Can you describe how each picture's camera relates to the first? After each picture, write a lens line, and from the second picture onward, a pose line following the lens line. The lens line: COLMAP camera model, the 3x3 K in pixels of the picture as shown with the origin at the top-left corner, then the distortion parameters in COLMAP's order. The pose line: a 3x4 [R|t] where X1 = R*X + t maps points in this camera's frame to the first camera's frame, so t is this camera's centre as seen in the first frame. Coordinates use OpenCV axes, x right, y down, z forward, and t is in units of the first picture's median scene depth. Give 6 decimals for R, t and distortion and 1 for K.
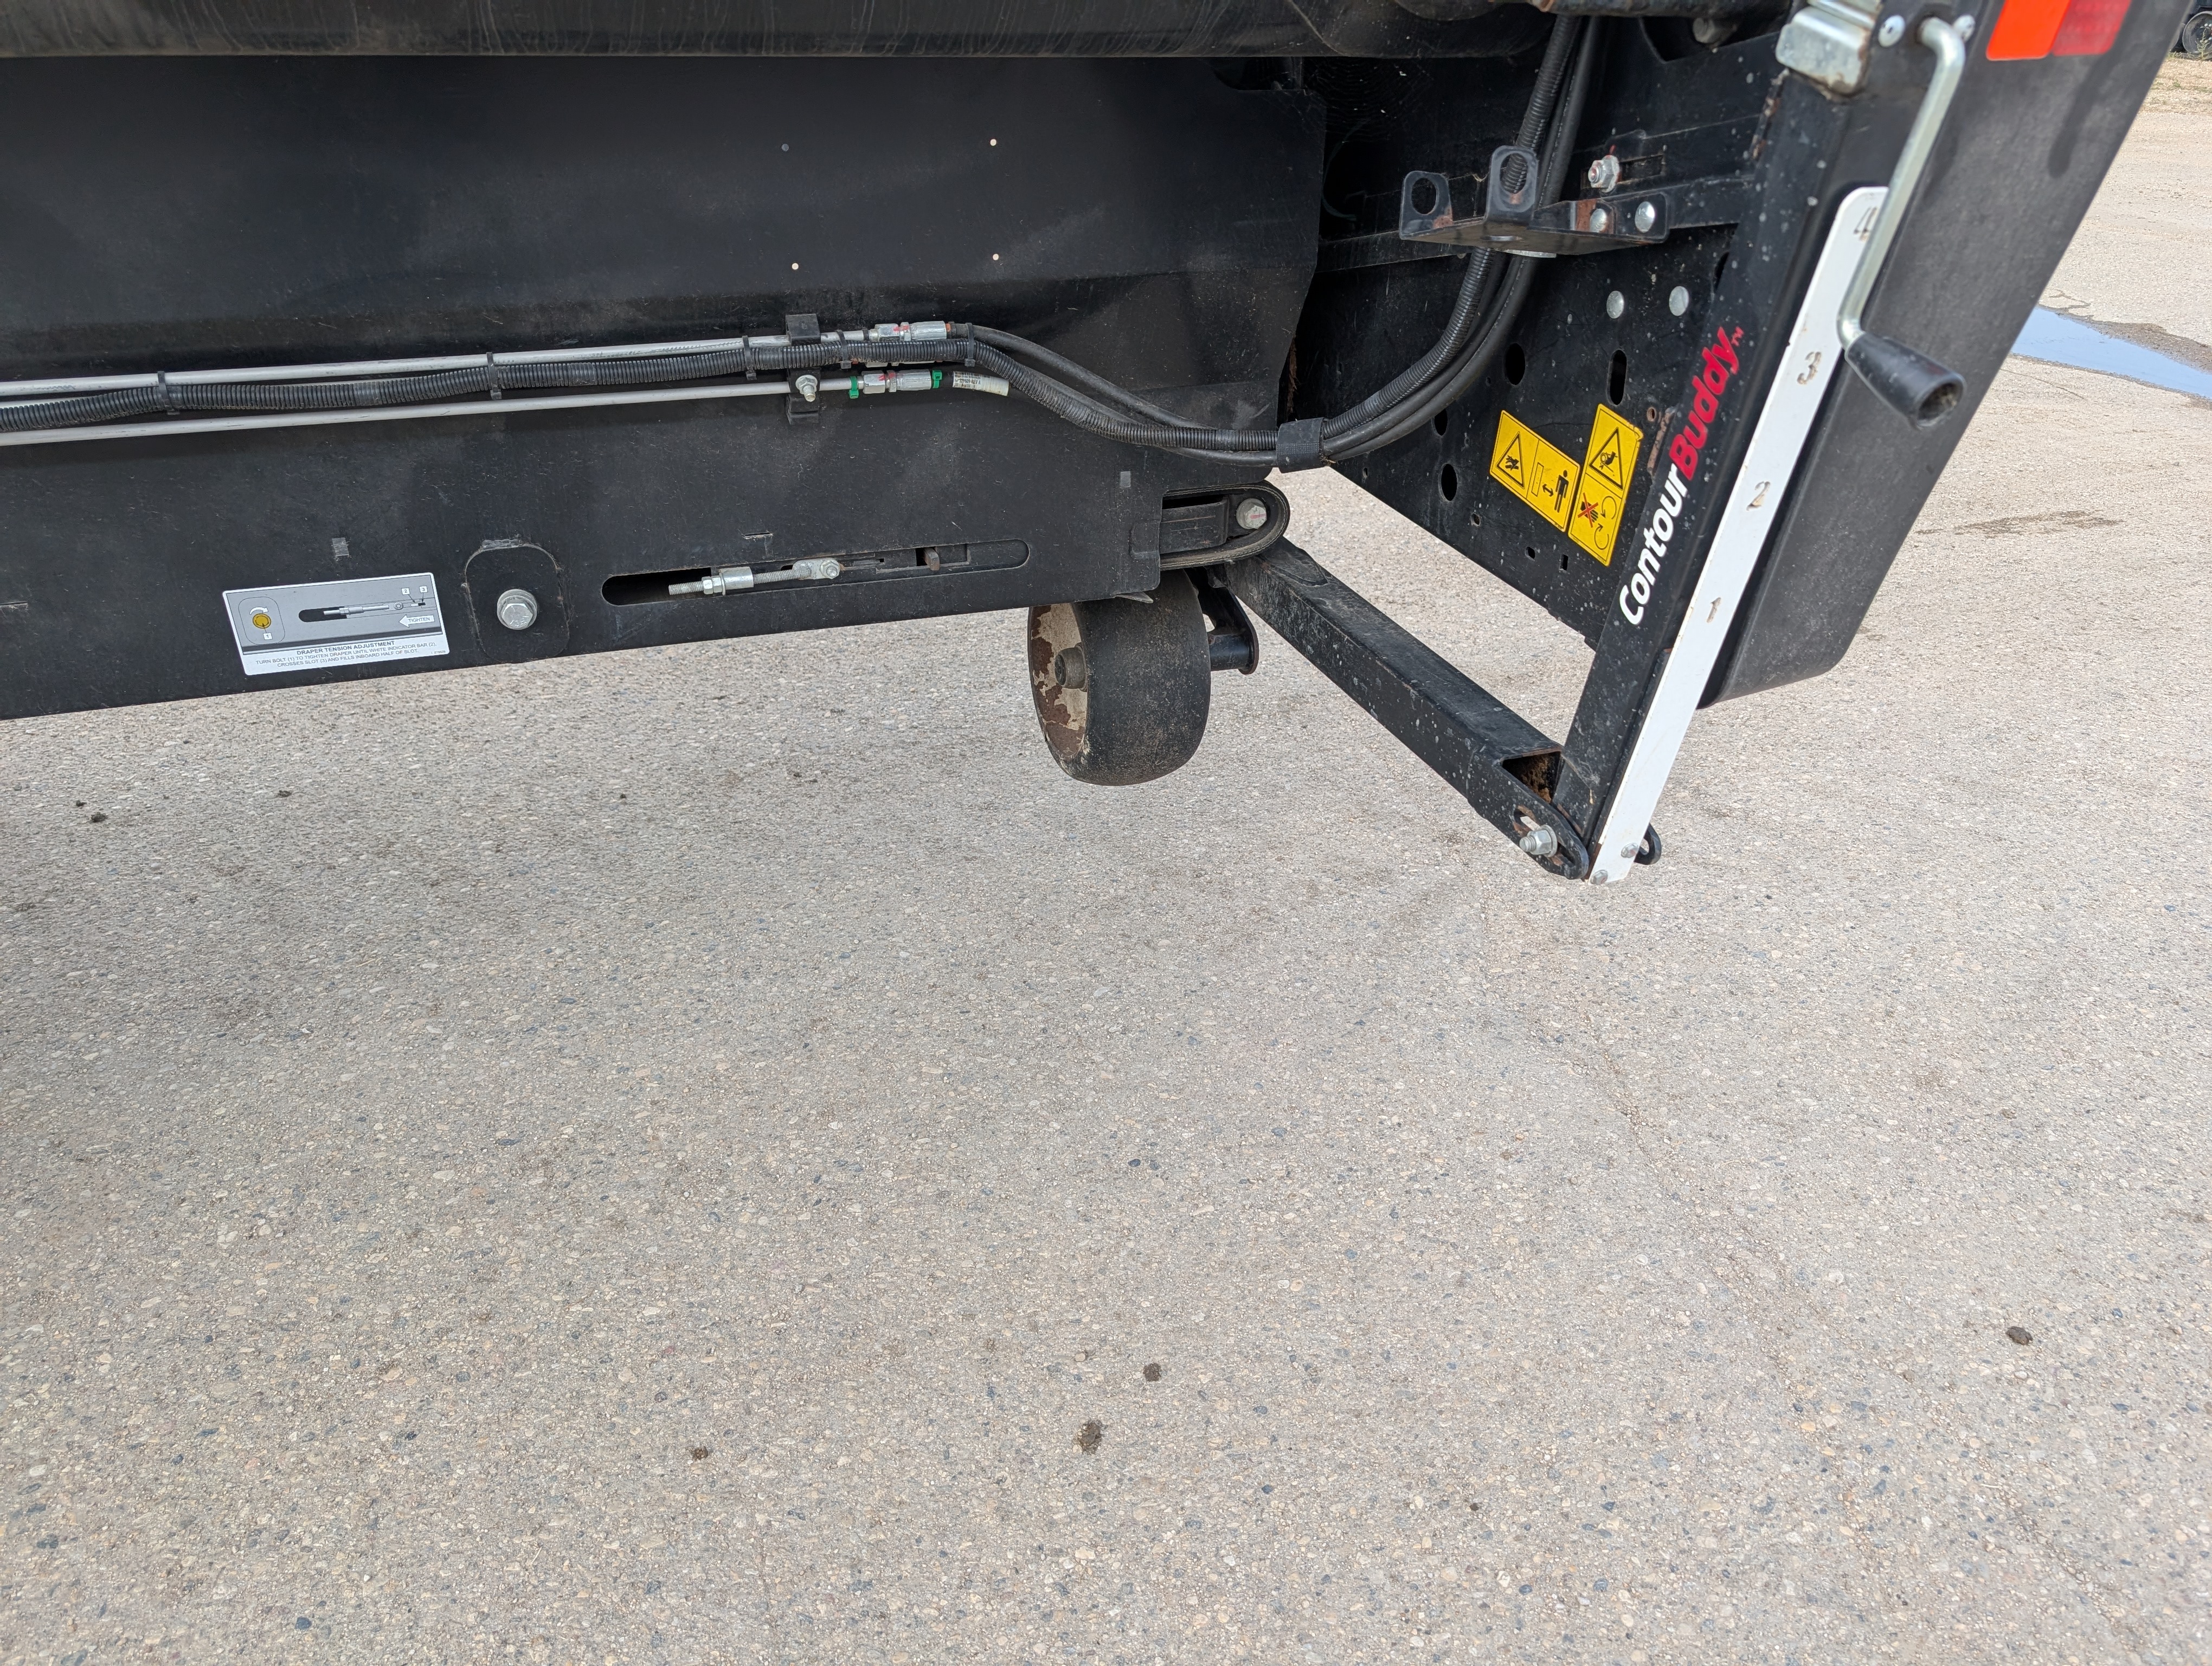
lens RADIAL K [[1579.0, 0, 1117.9], [0, 1579.0, 819.5], [0, 0, 1]] dist [-0.000072, -0.003337]
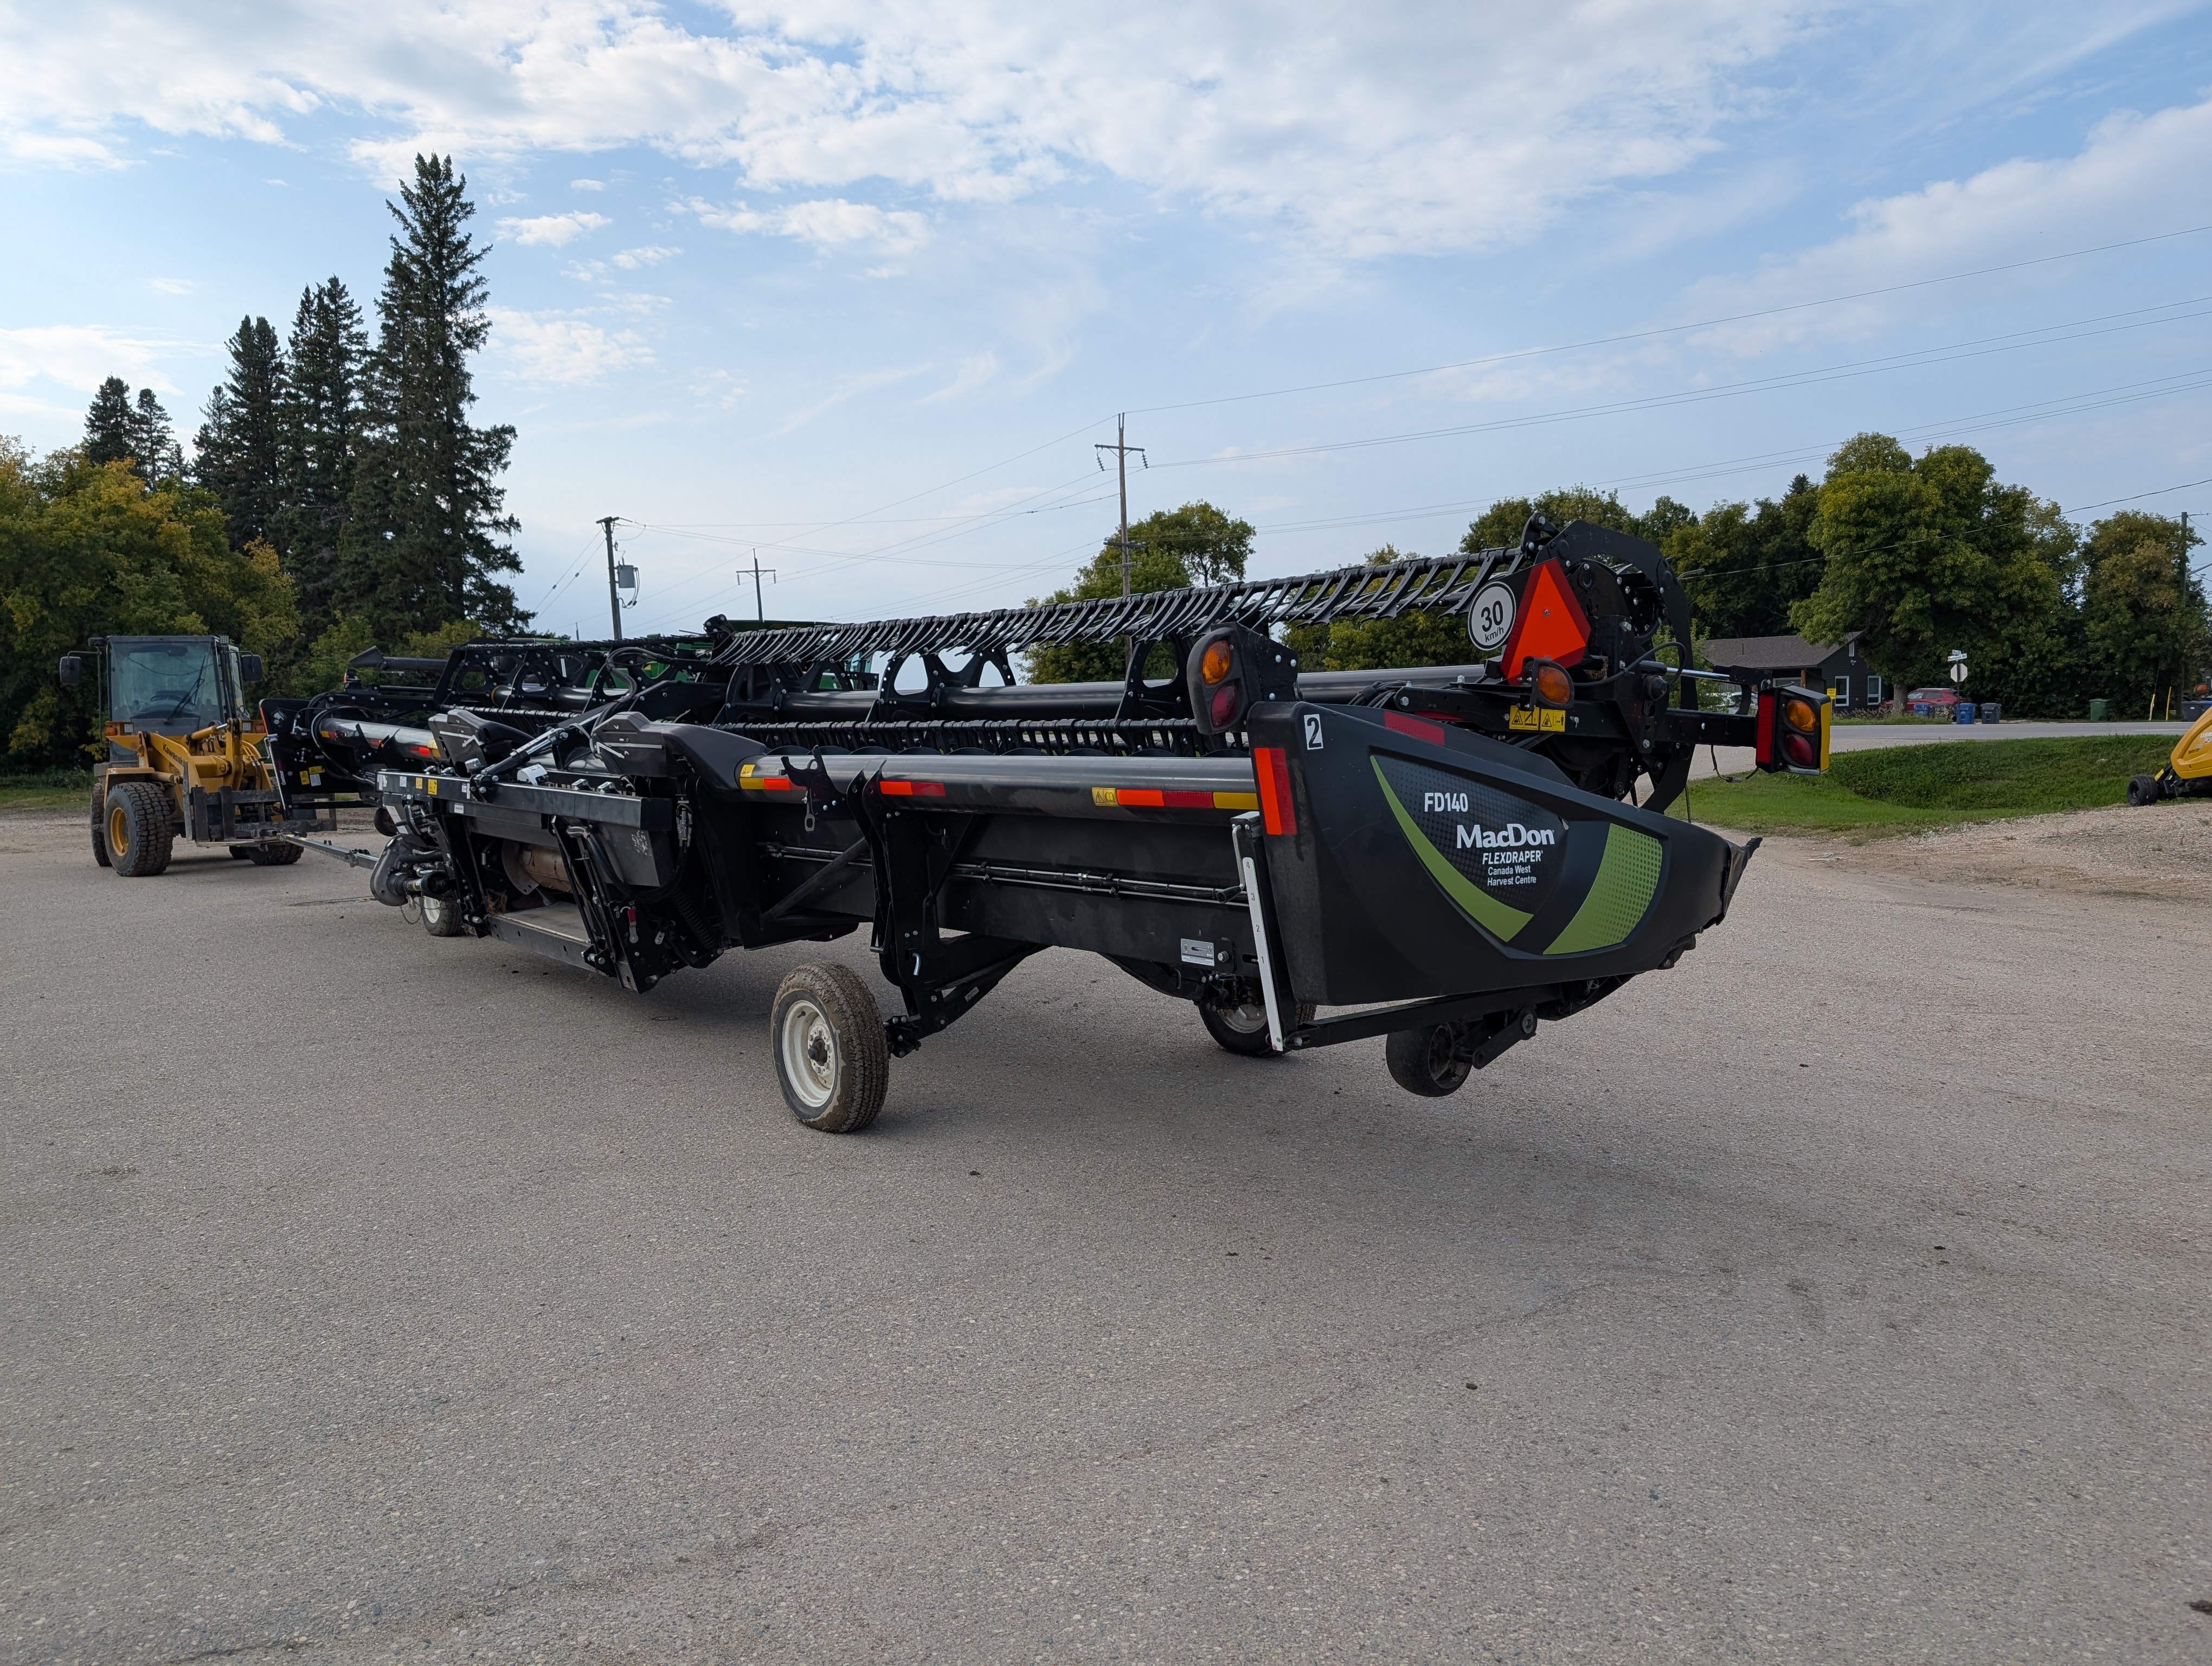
lens RADIAL K [[1579.0, 0, 1117.9], [0, 1579.0, 819.5], [0, 0, 1]] dist [-0.000072, -0.003337]
pose [[0.335817, 0.032693, -0.941360, 2.420874], [-0.439426, 0.889417, -0.125870, 0.126555], [0.833146, 0.455927, 0.313048, -0.417125]]
